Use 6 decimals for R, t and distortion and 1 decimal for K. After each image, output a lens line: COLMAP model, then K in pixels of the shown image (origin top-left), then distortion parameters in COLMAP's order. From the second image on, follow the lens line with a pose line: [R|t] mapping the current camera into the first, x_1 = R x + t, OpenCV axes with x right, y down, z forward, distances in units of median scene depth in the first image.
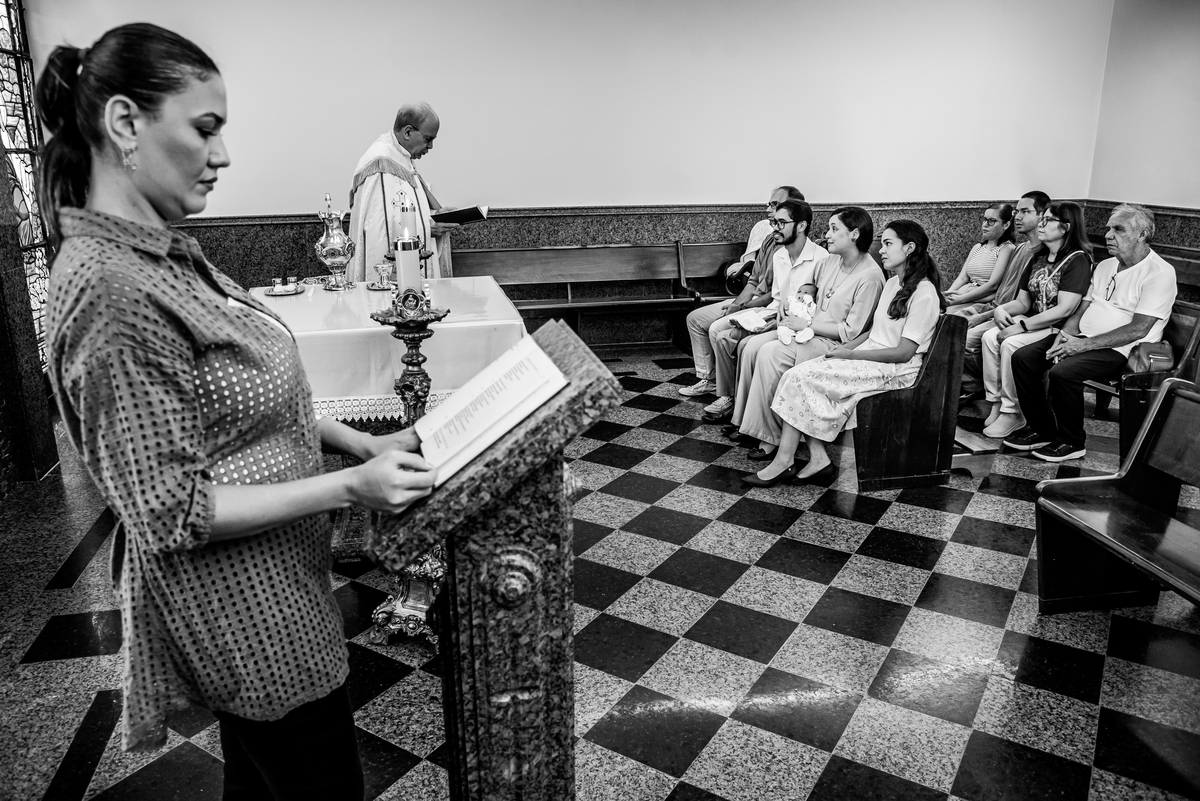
lens RADIAL K [[843.2, 0, 601.0], [0, 843.2, 399.7], [0, 0, 1]] dist [-0.019381, 0.029255]
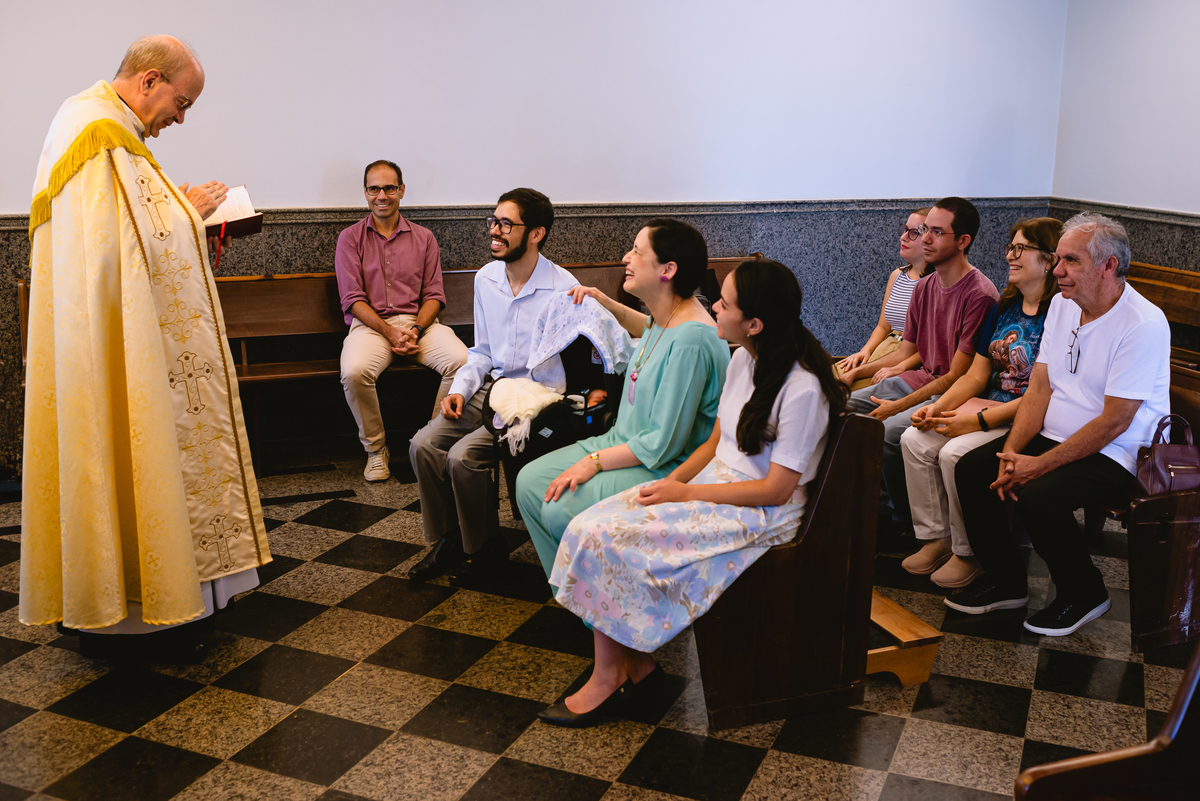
lens RADIAL K [[1195.3, 0, 597.4], [0, 1195.3, 399.3], [0, 0, 1]] dist [0.002893, 0.000000]
pose [[0.986488, -0.023569, 0.162127, 0.103341], [0.031894, 0.998292, -0.048938, -0.070009], [-0.160697, 0.053447, 0.985556, 0.206557]]
